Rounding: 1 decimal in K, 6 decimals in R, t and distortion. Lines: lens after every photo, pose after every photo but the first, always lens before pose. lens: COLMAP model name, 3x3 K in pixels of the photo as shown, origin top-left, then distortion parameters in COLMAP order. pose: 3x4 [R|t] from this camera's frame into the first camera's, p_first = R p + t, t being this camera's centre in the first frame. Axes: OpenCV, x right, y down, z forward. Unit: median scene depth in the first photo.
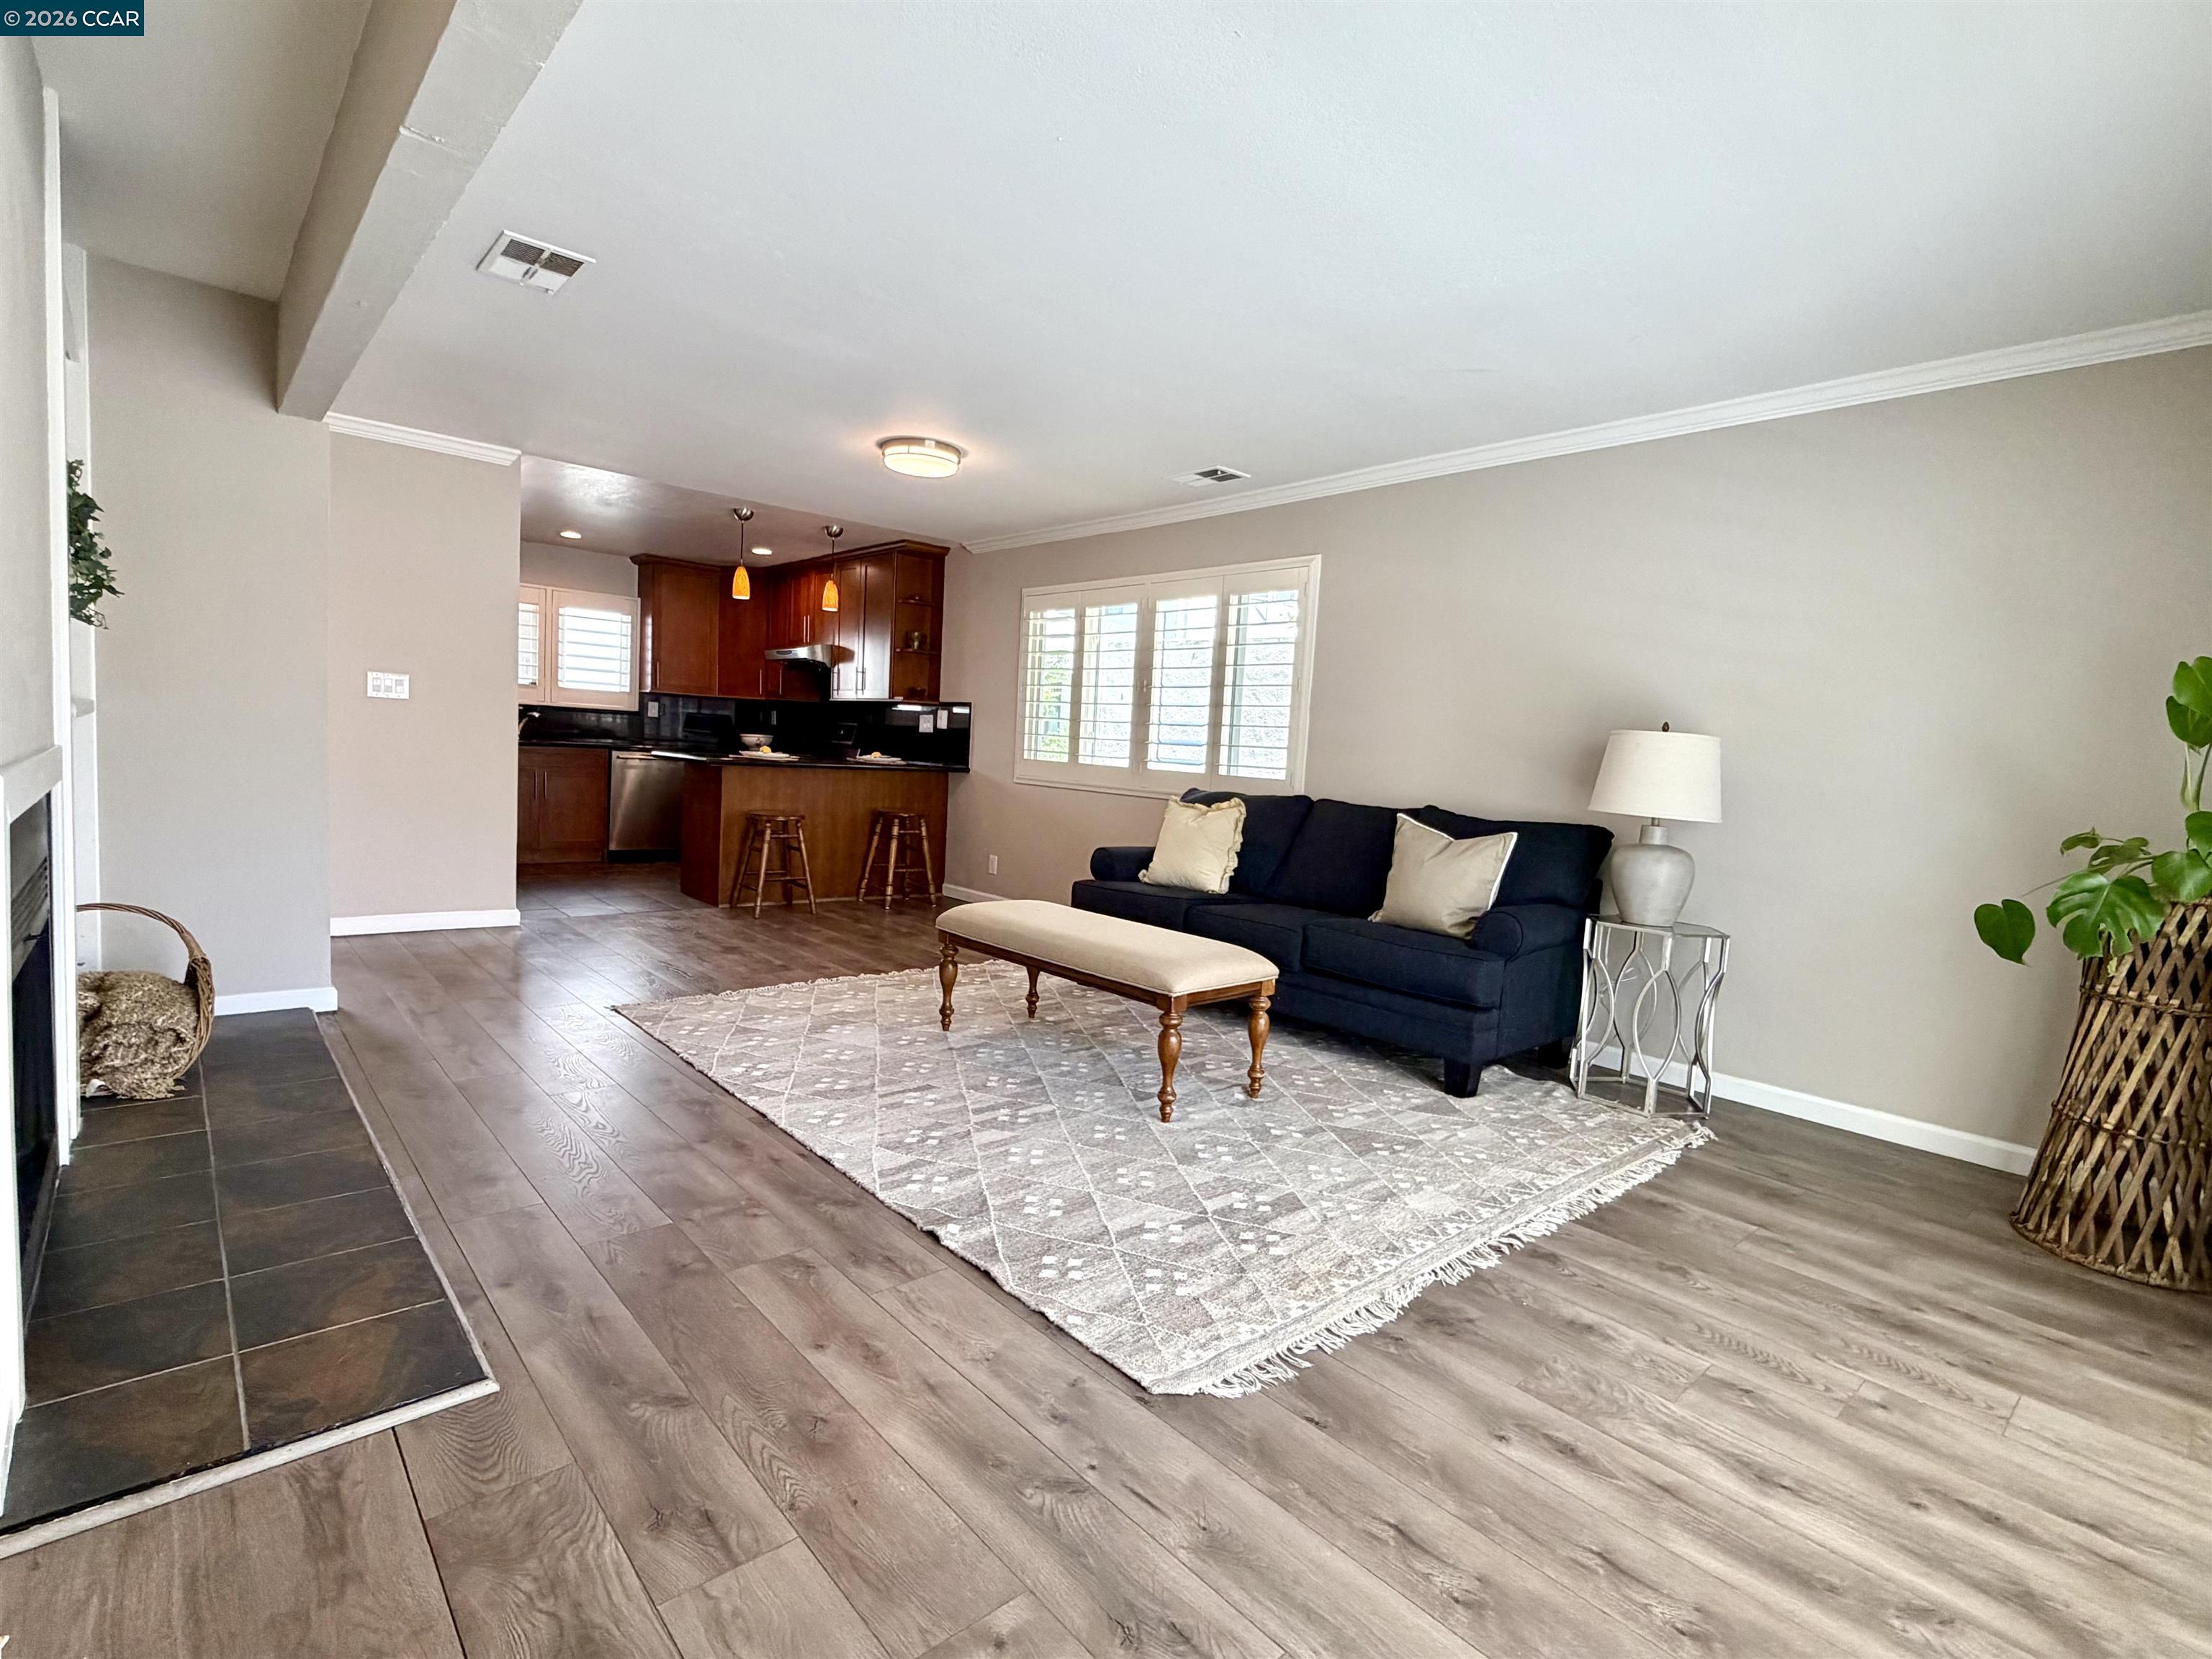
lens RADIAL K [[1057.6, 0, 1106.0], [0, 1057.6, 829.5], [0, 0, 1]] dist [0.000529, -0.000285]
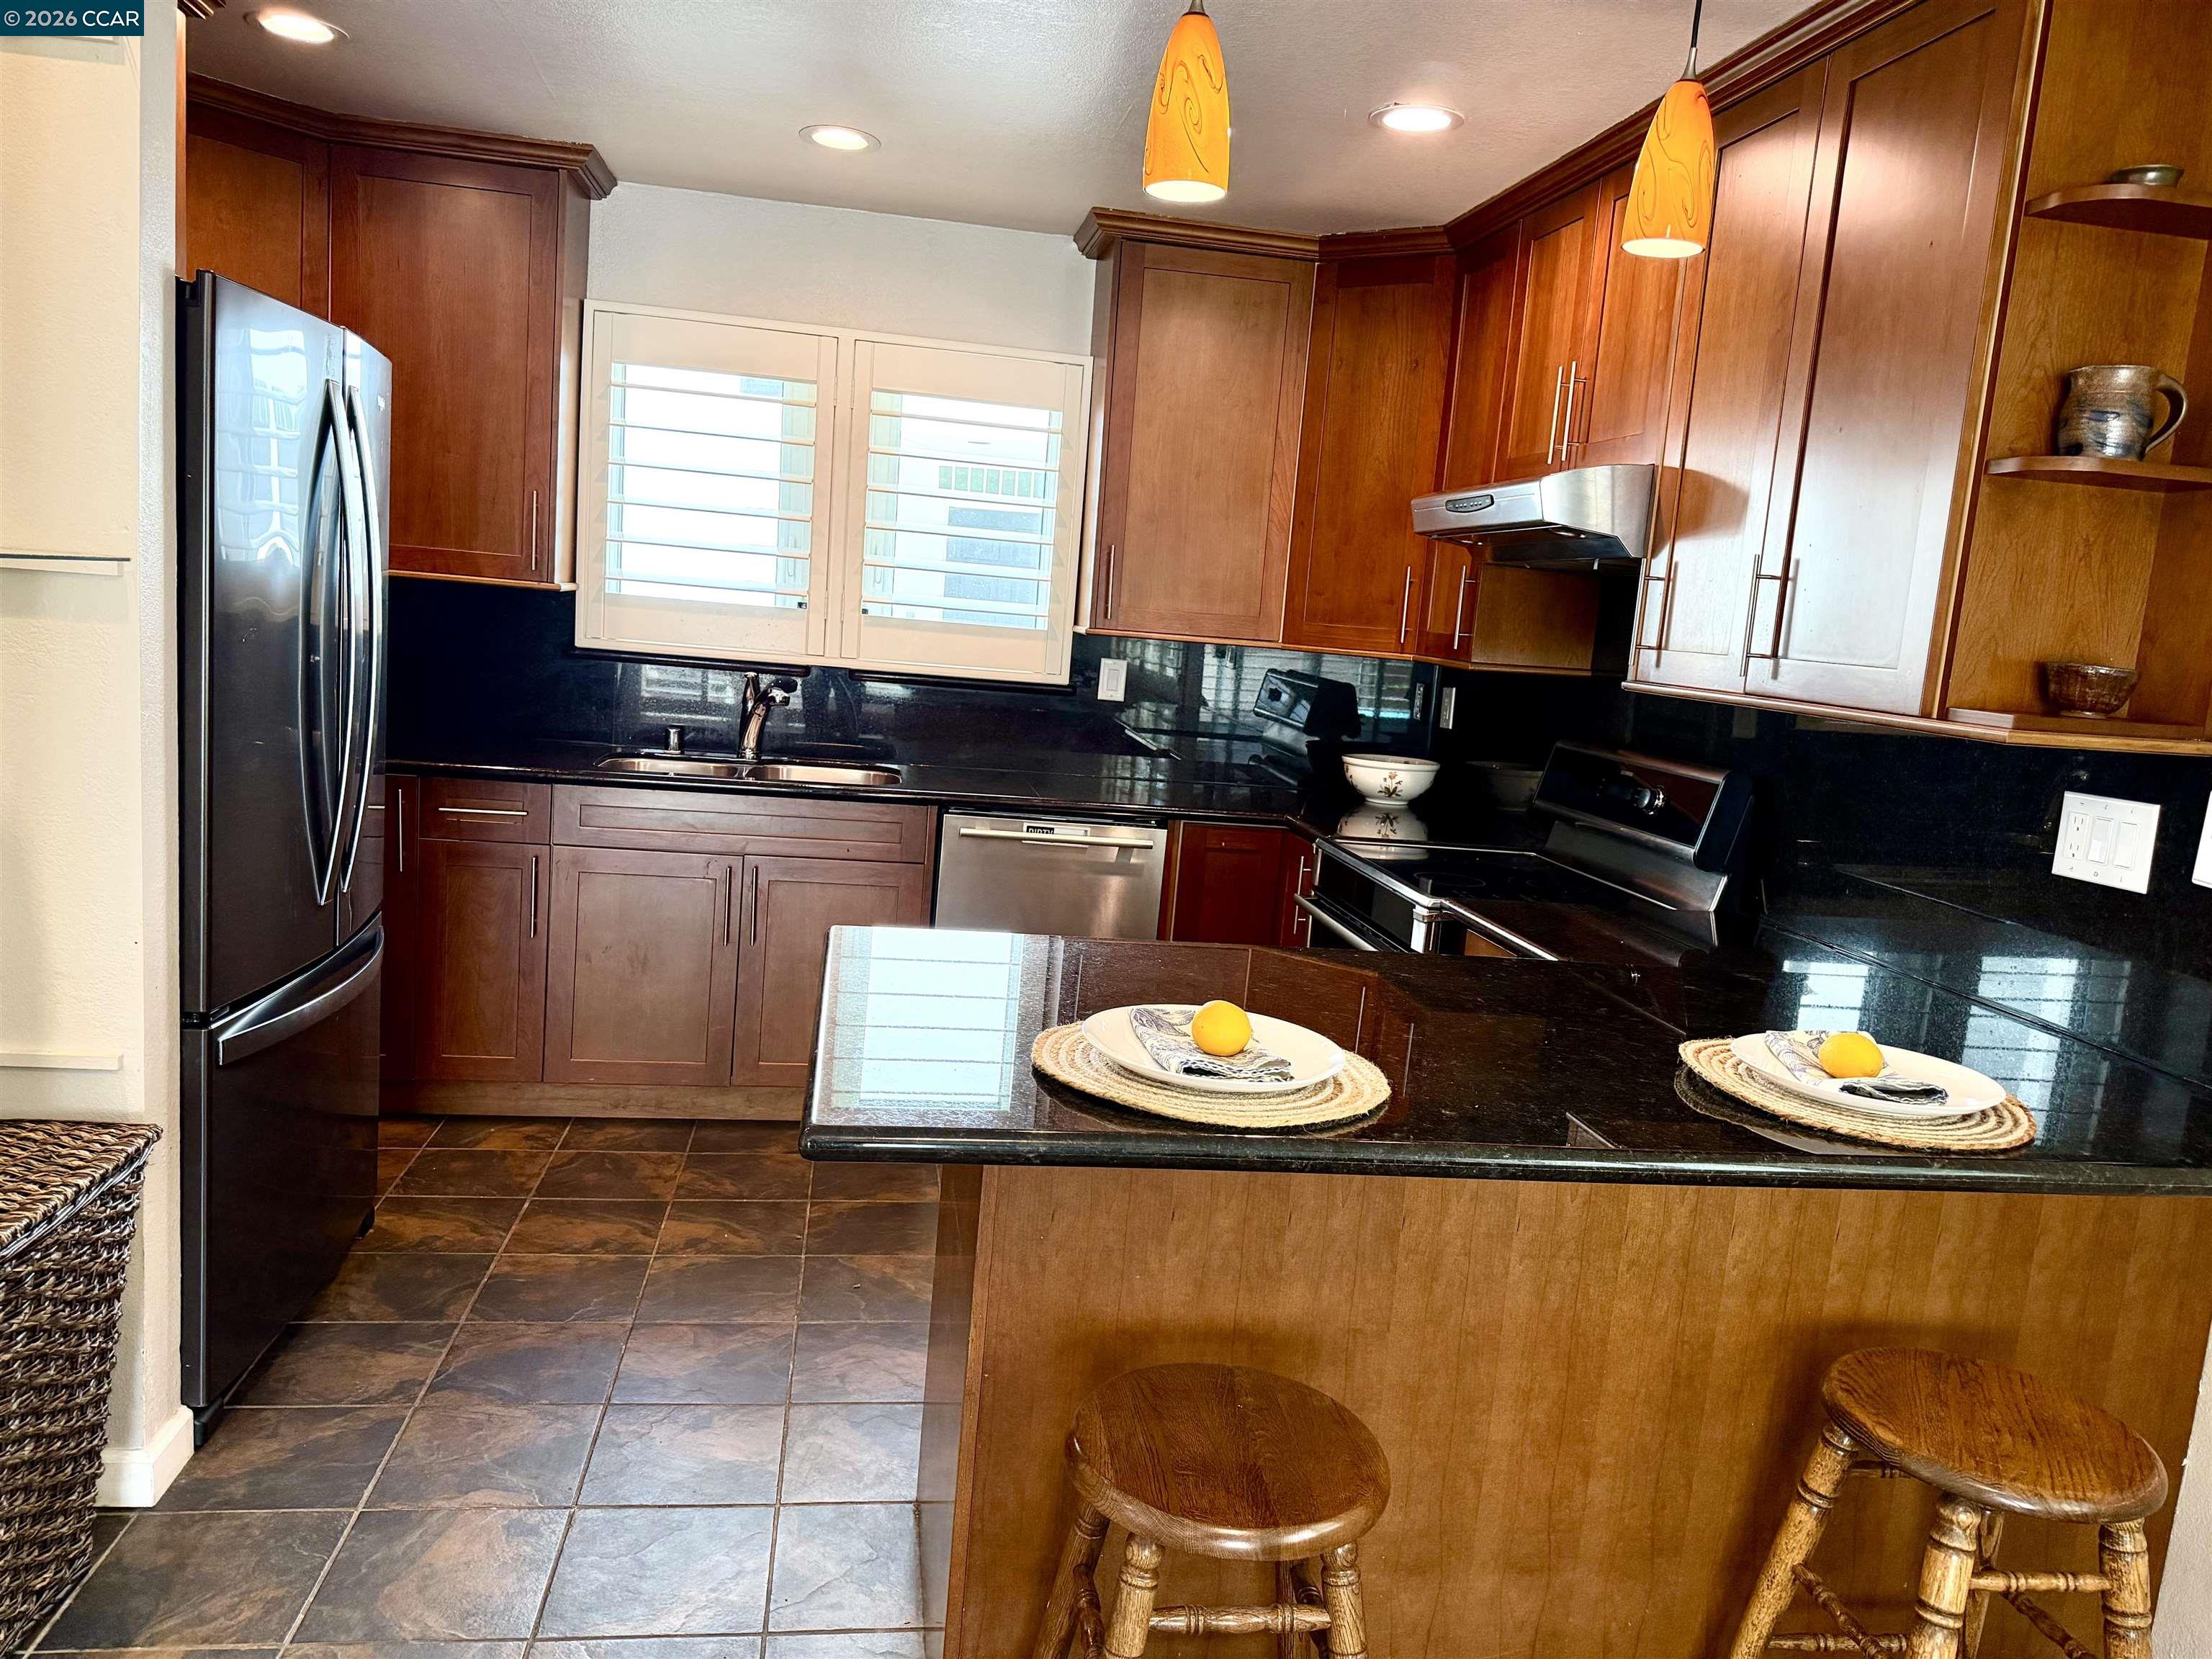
lens RADIAL K [[1612.1, 0, 1106.0], [0, 1612.1, 829.5], [0, 0, 1]] dist [0.033628, -0.001363]
pose [[0.838588, 0.087178, -0.537745, -0.406547], [-0.075404, 0.996186, 0.043910, -0.253032], [0.539522, 0.003725, 0.841963, 1.601410]]
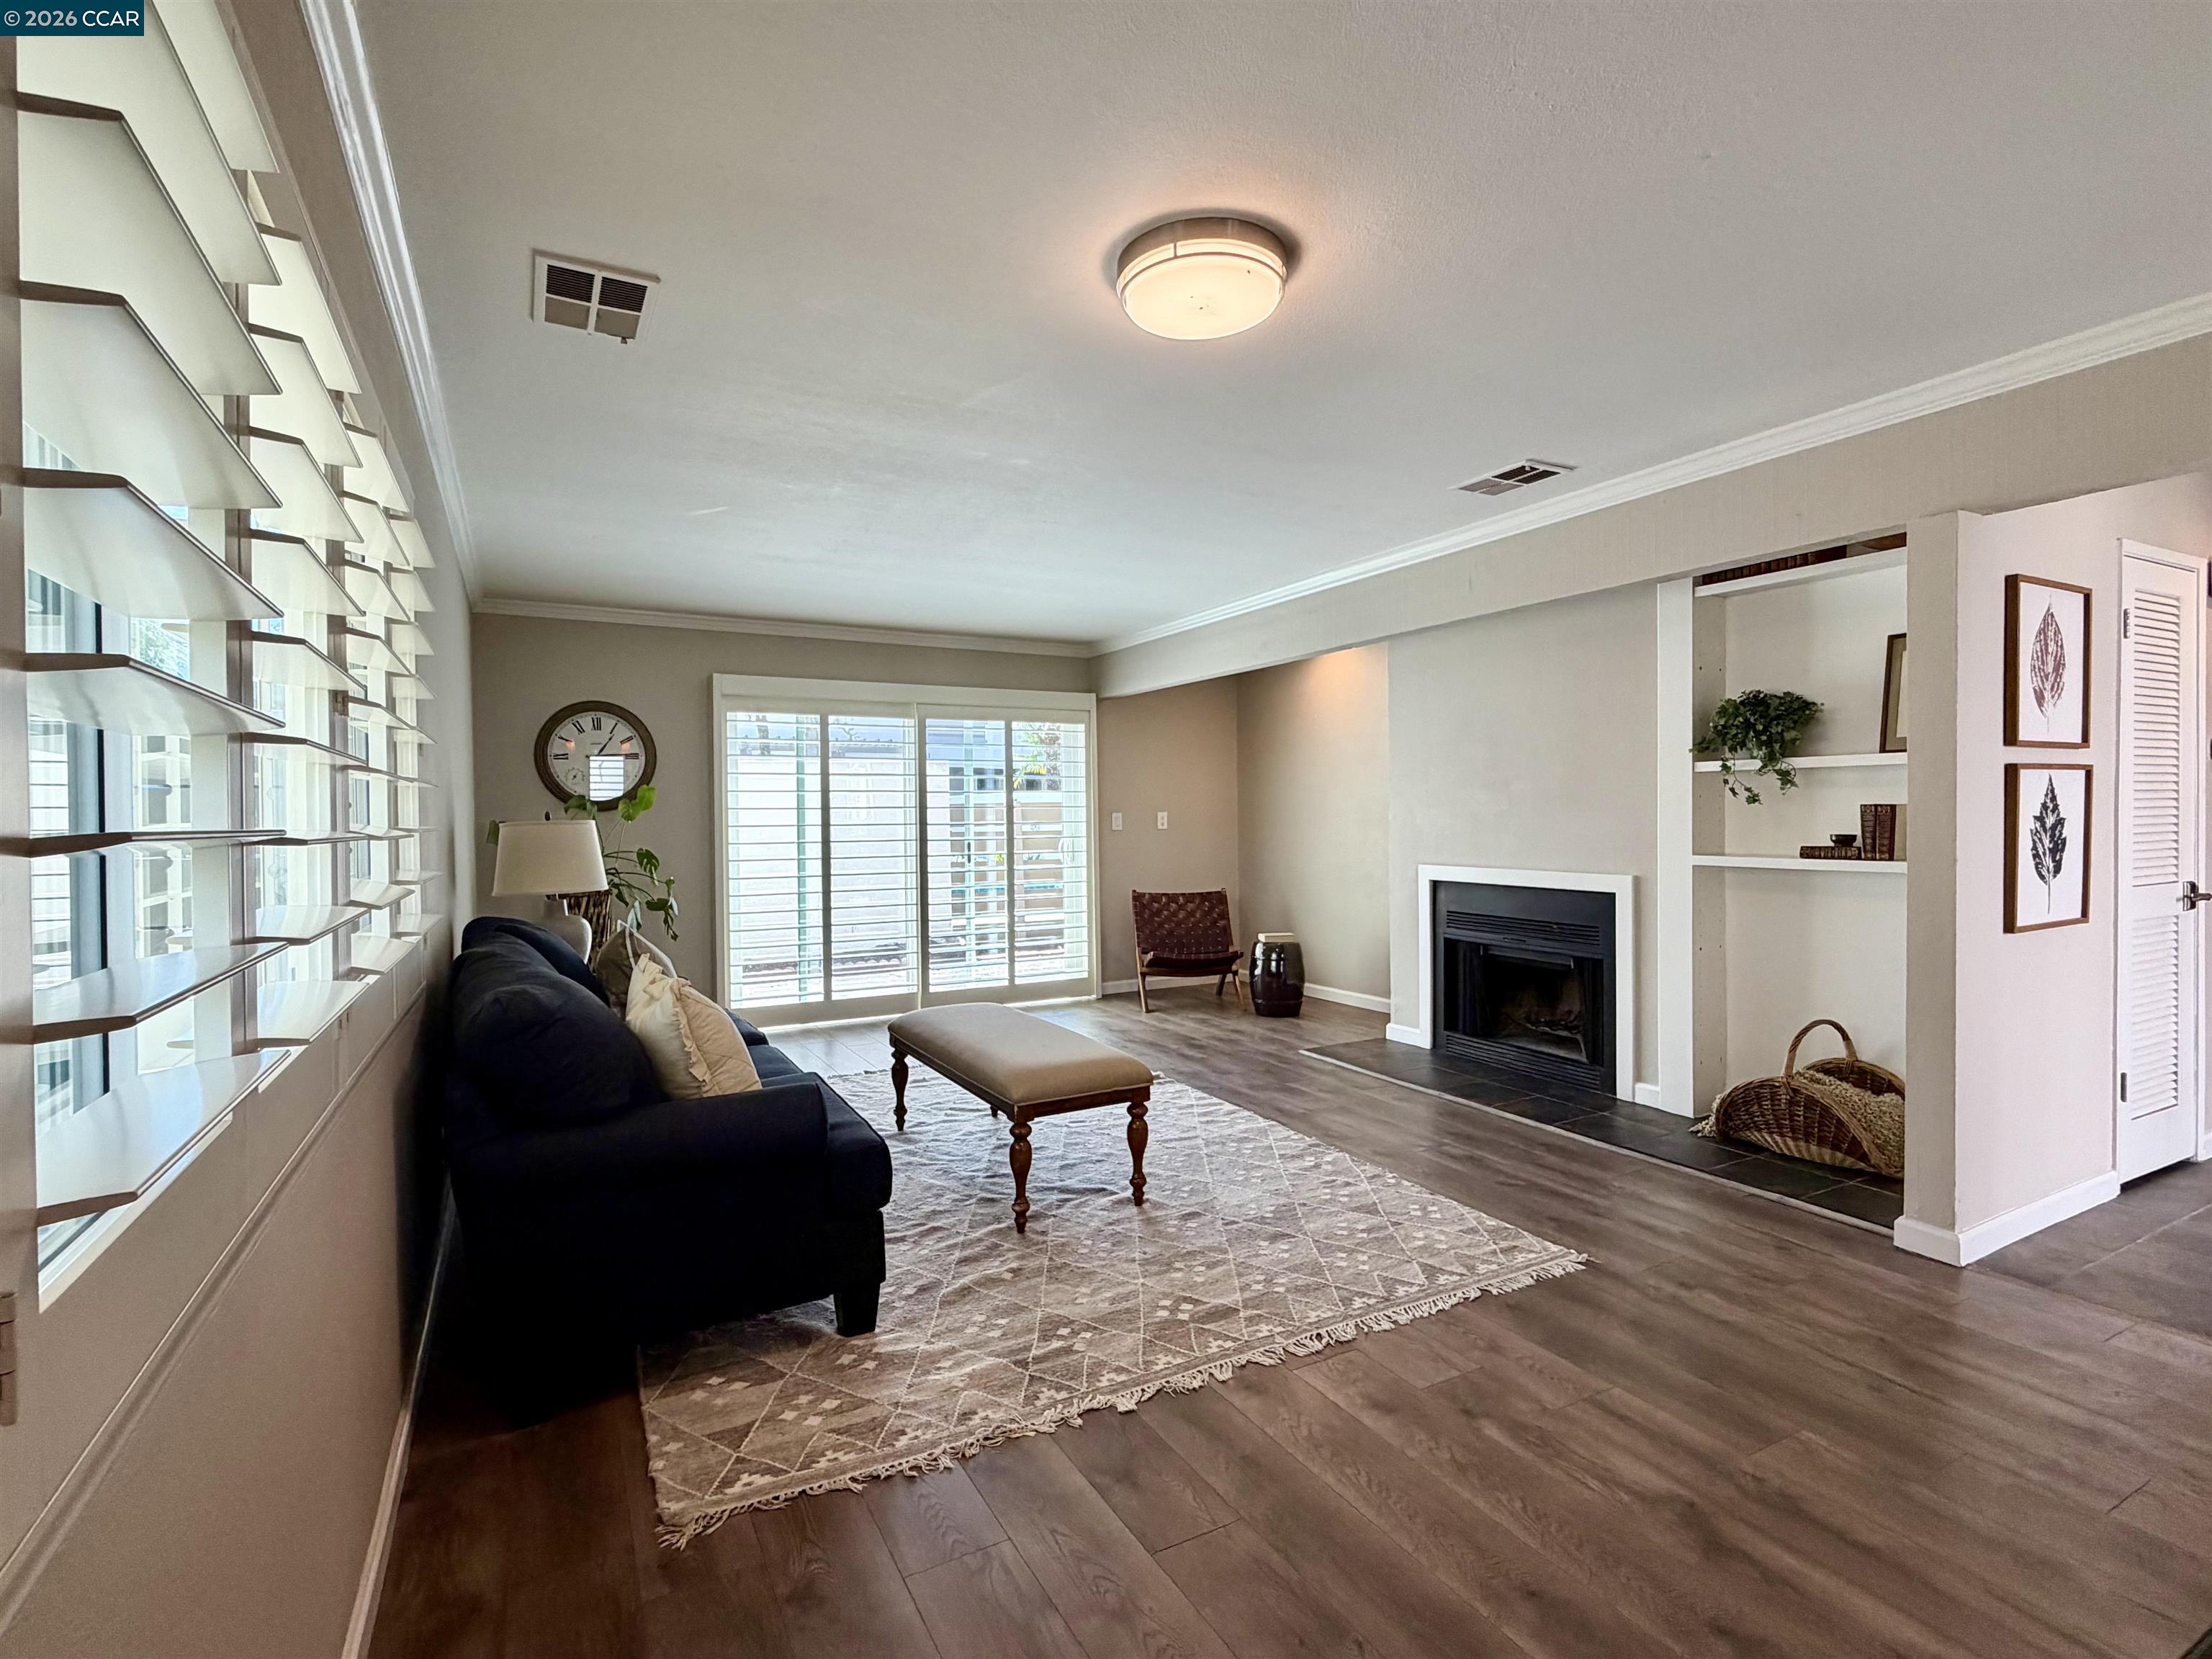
lens RADIAL K [[1057.6, 0, 1106.0], [0, 1057.6, 829.5], [0, 0, 1]] dist [0.000529, -0.000285]
pose [[-0.972333, -0.049429, 0.228308, -0.398410], [-0.025783, 0.994094, 0.105414, -0.260141], [-0.232170, 0.096611, -0.967865, 2.349292]]
